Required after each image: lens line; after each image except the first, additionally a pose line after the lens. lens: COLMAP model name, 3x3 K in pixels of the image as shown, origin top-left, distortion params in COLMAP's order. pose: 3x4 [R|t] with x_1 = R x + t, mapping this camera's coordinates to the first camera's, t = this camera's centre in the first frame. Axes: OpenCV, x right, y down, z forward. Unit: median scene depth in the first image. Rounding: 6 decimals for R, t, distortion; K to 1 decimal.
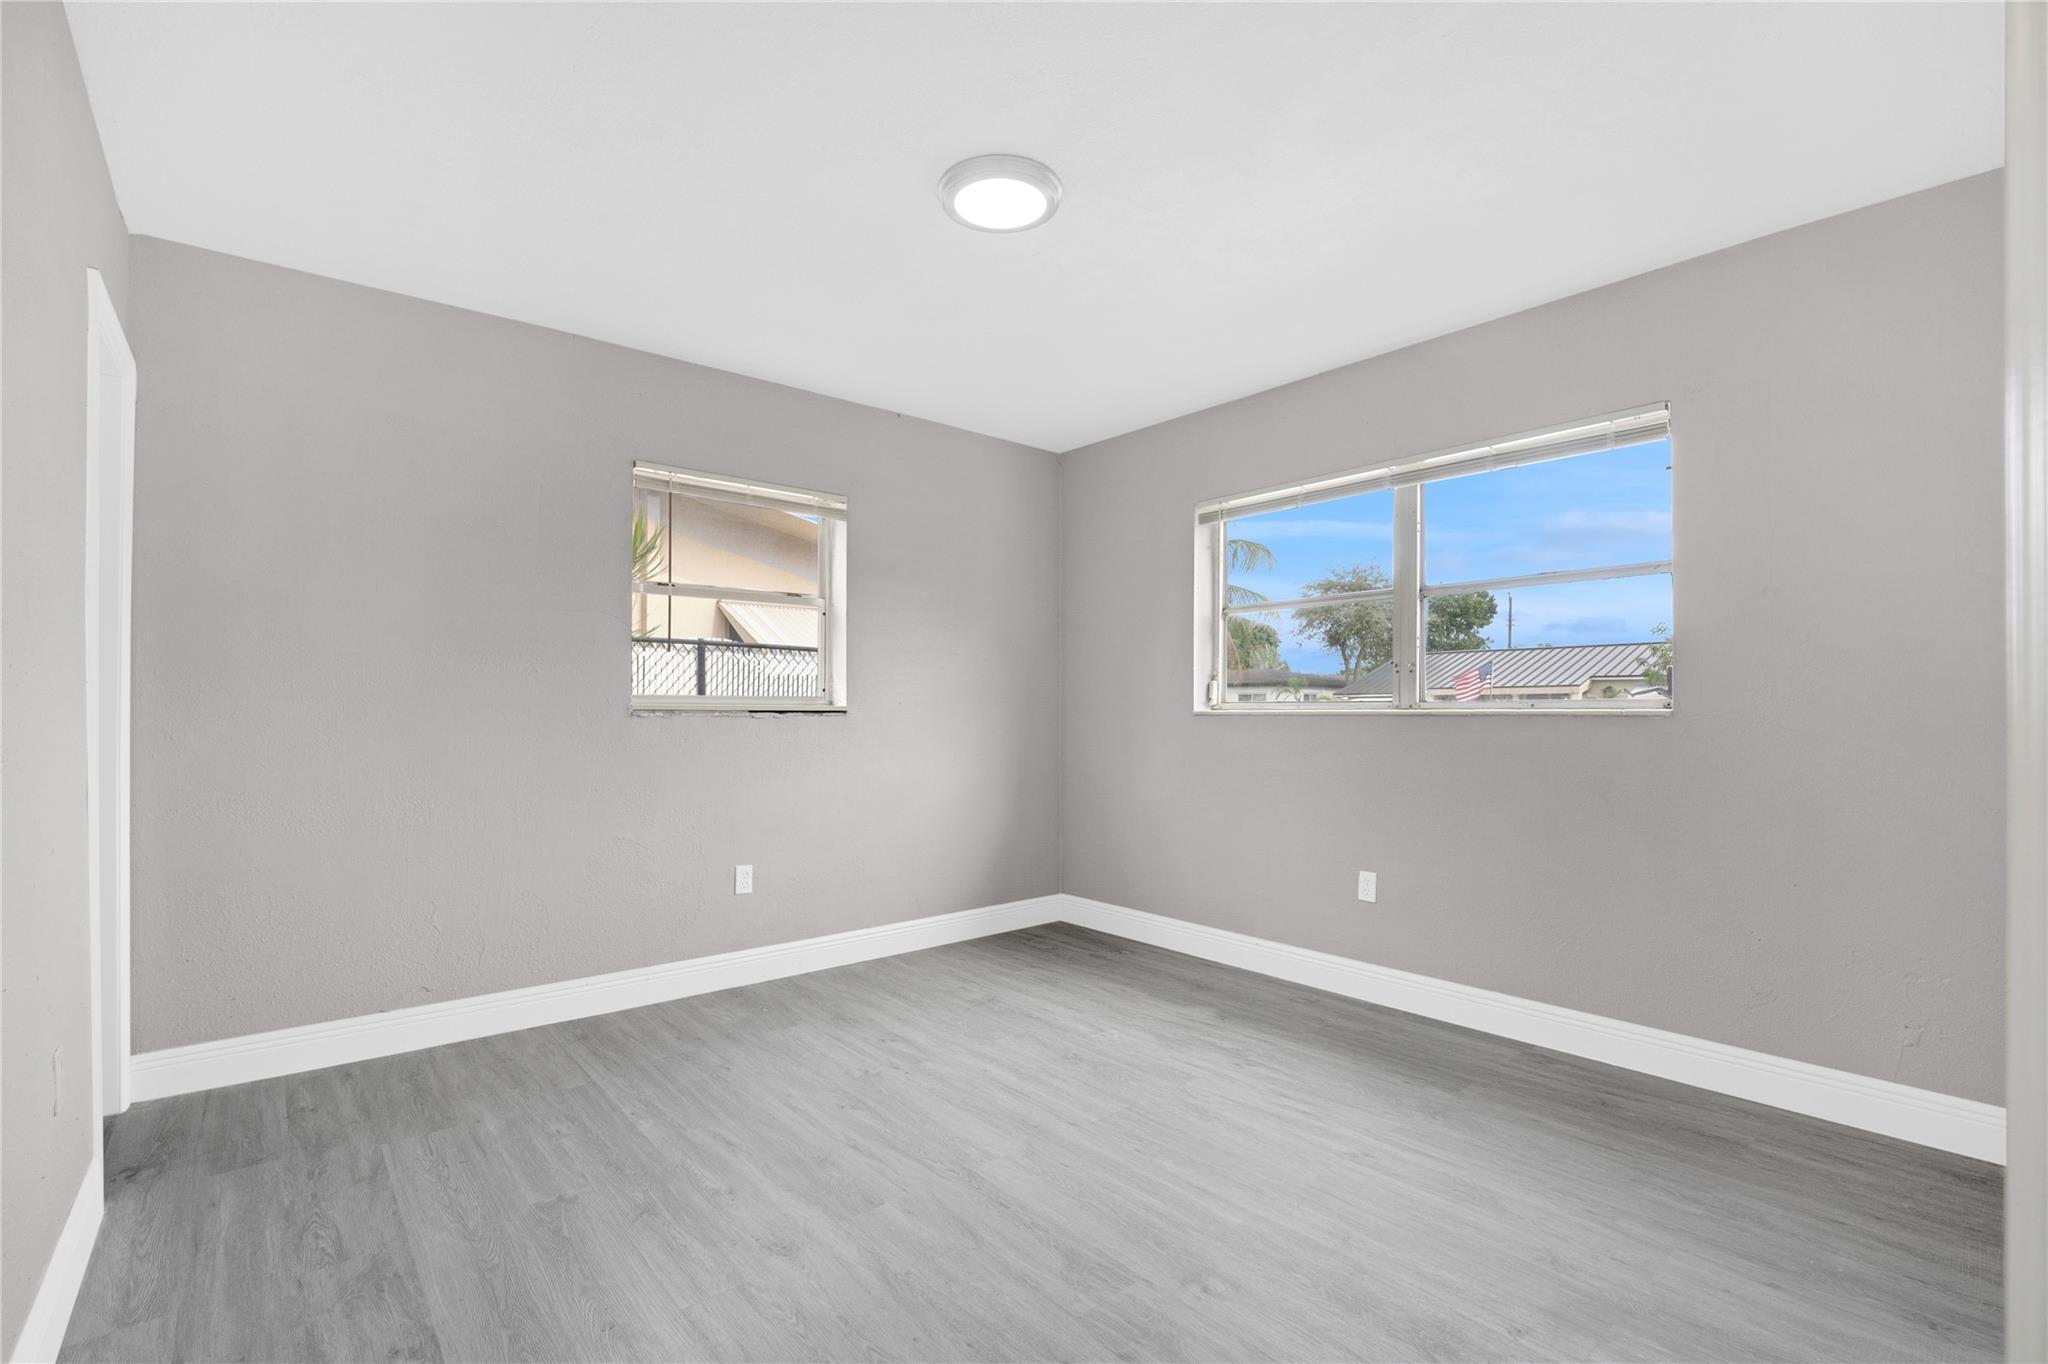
lens RADIAL K [[915.9, 0, 1014.0], [0, 915.9, 718.9], [0, 0, 1]] dist [-0.008421, 0.000491]
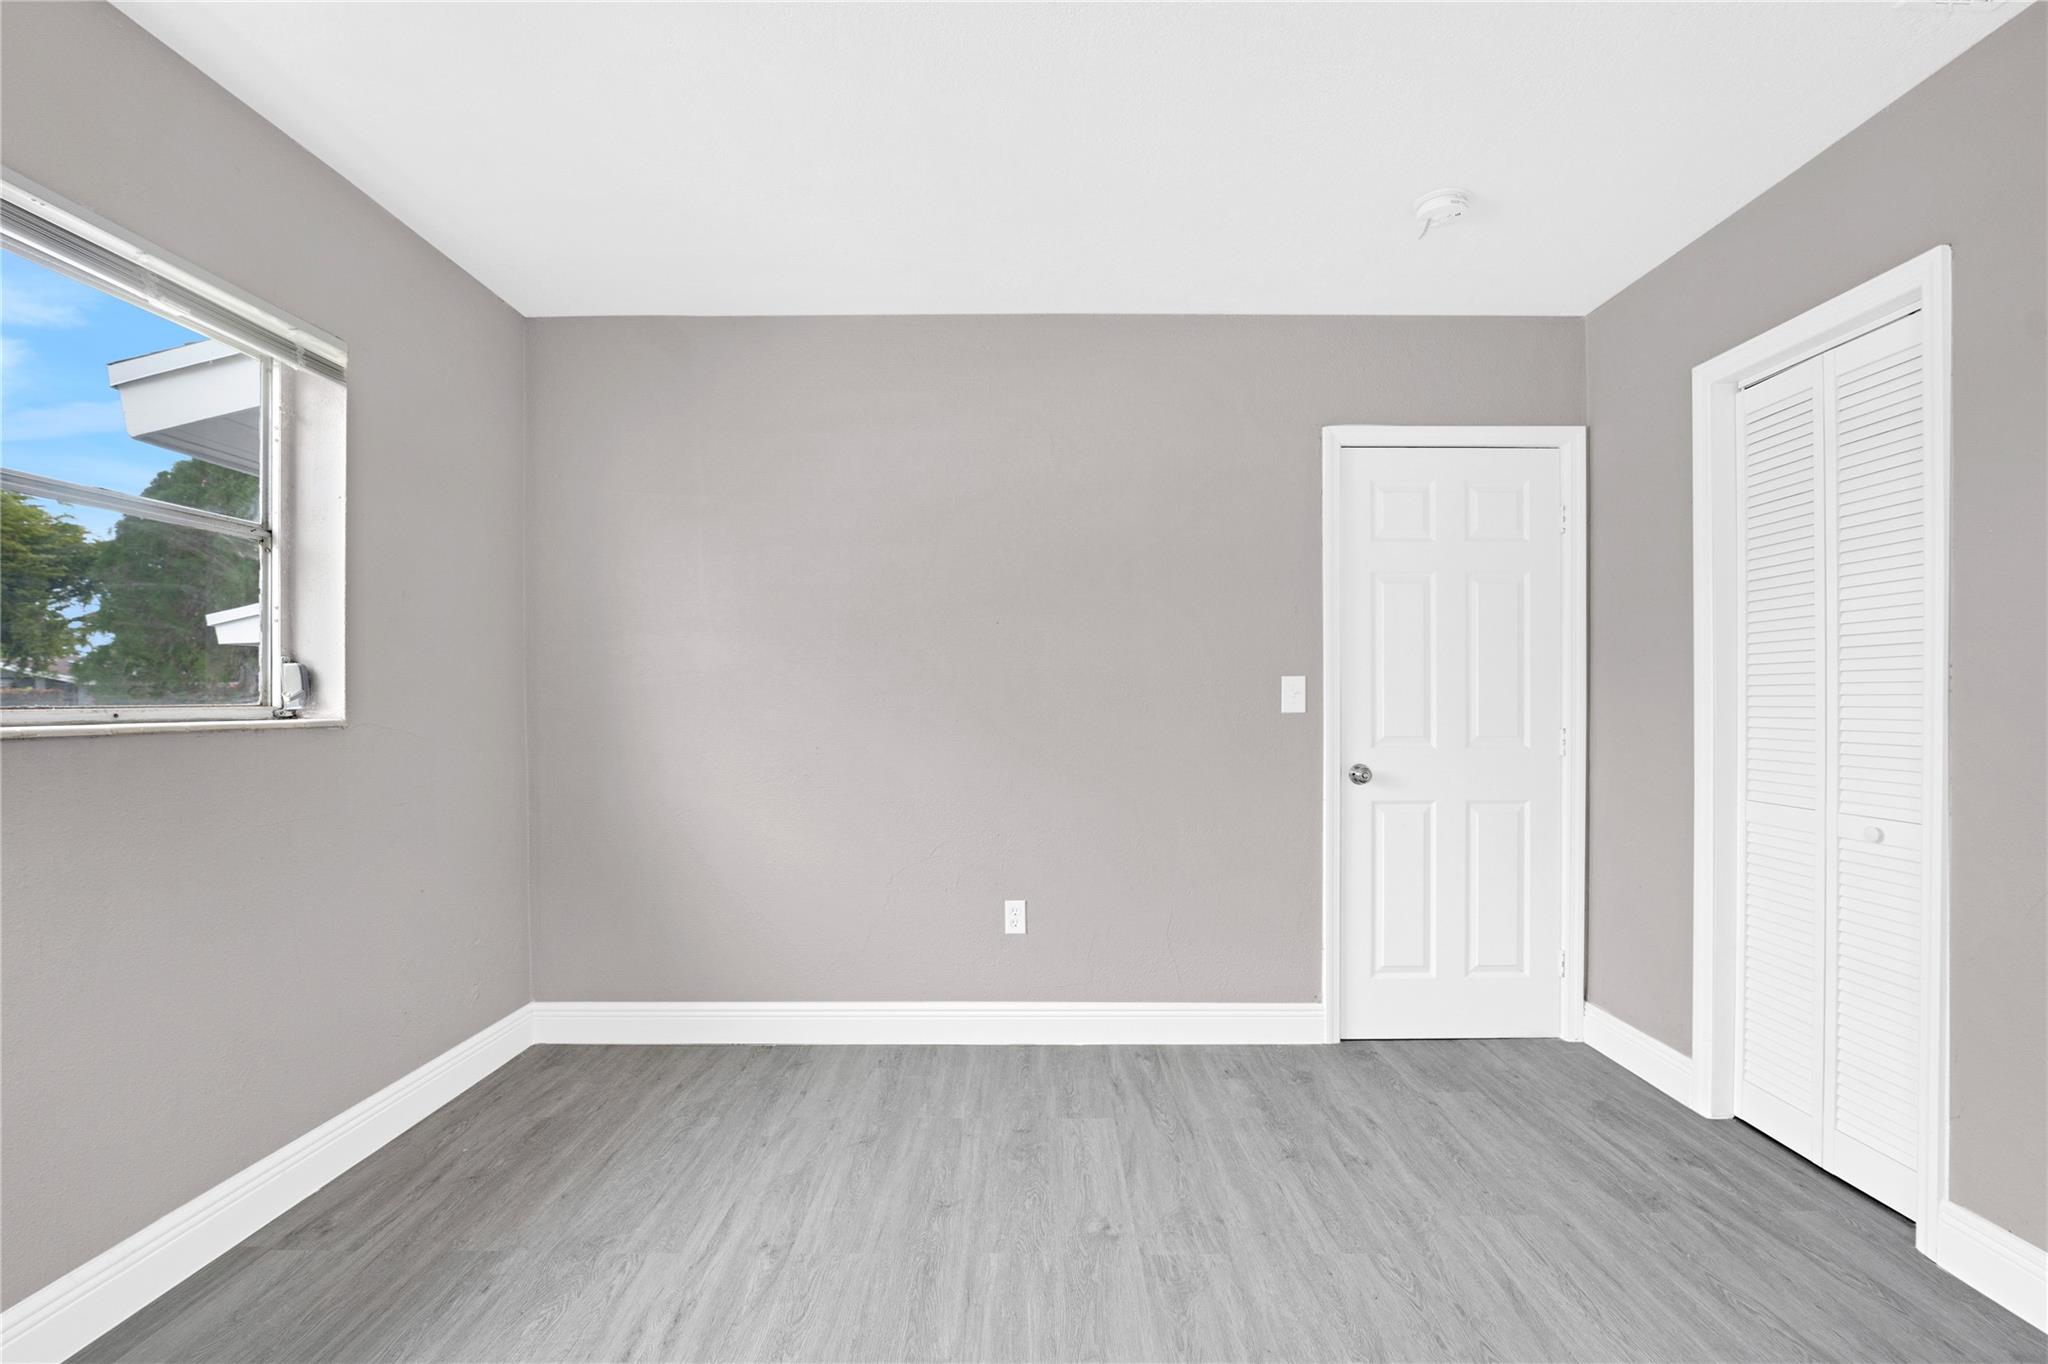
lens RADIAL K [[959.8, 0, 1017.5], [0, 959.8, 703.9], [0, 0, 1]] dist [-0.011494, 0.000642]
pose [[-0.768024, -0.000824, 0.640421, -0.253165], [0.005730, 0.999950, 0.008159, -0.023560], [-0.640396, 0.009936, -0.767981, 1.061755]]
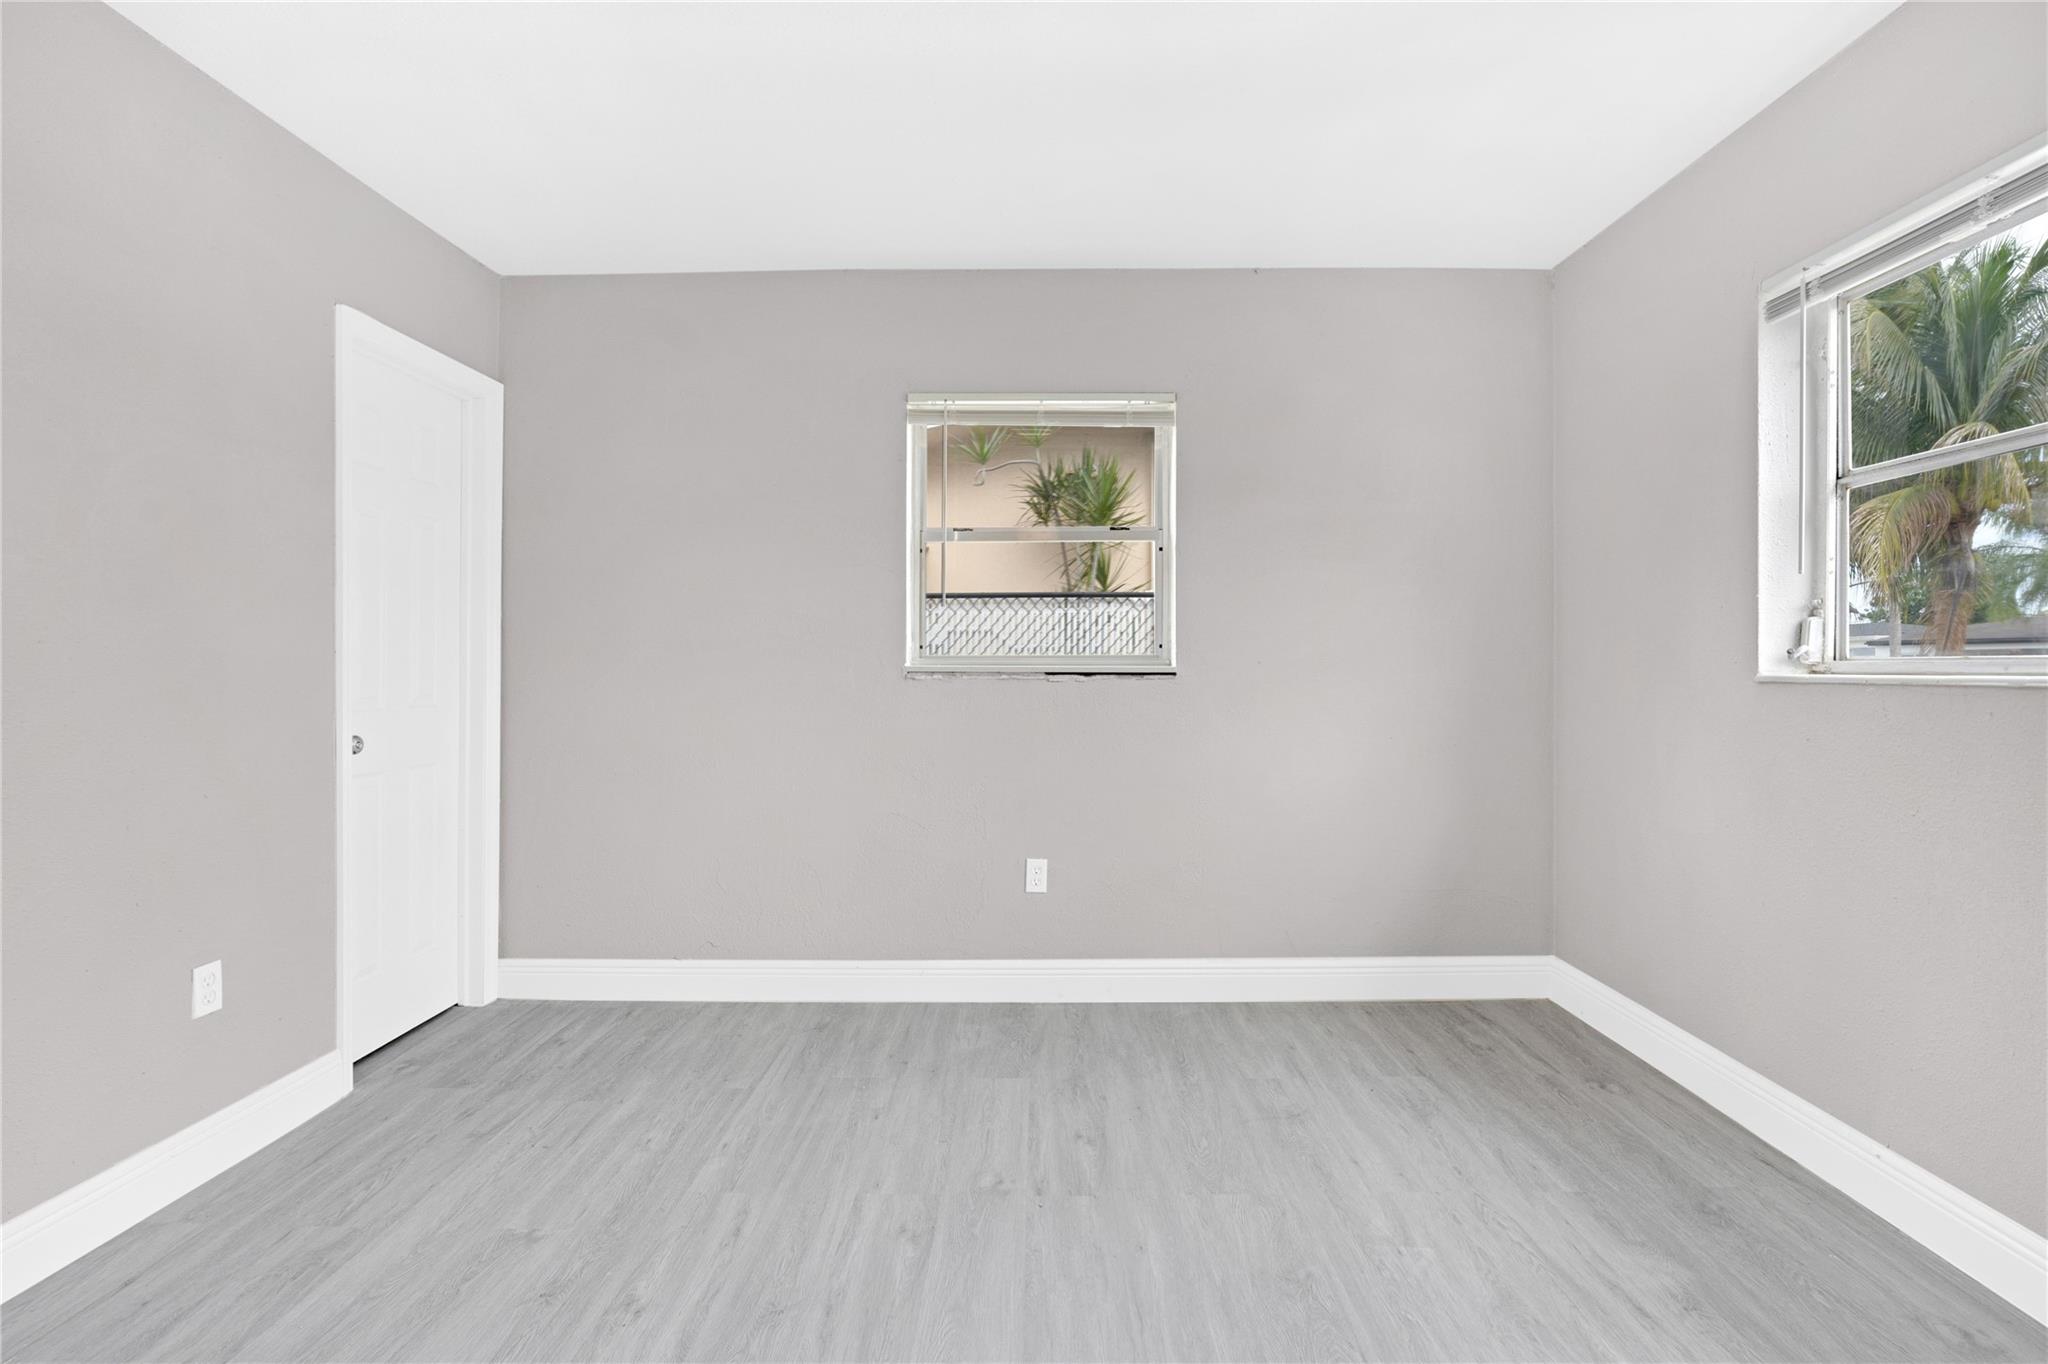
lens RADIAL K [[926.3, 0, 1023.4], [0, 926.3, 675.8], [0, 0, 1]] dist [-0.012010, 0.000791]
pose [[0.764221, 0.005398, -0.644932, 0.273365], [-0.005285, 0.999984, 0.002107, -0.008874], [0.644933, 0.001799, 0.764237, 0.401454]]
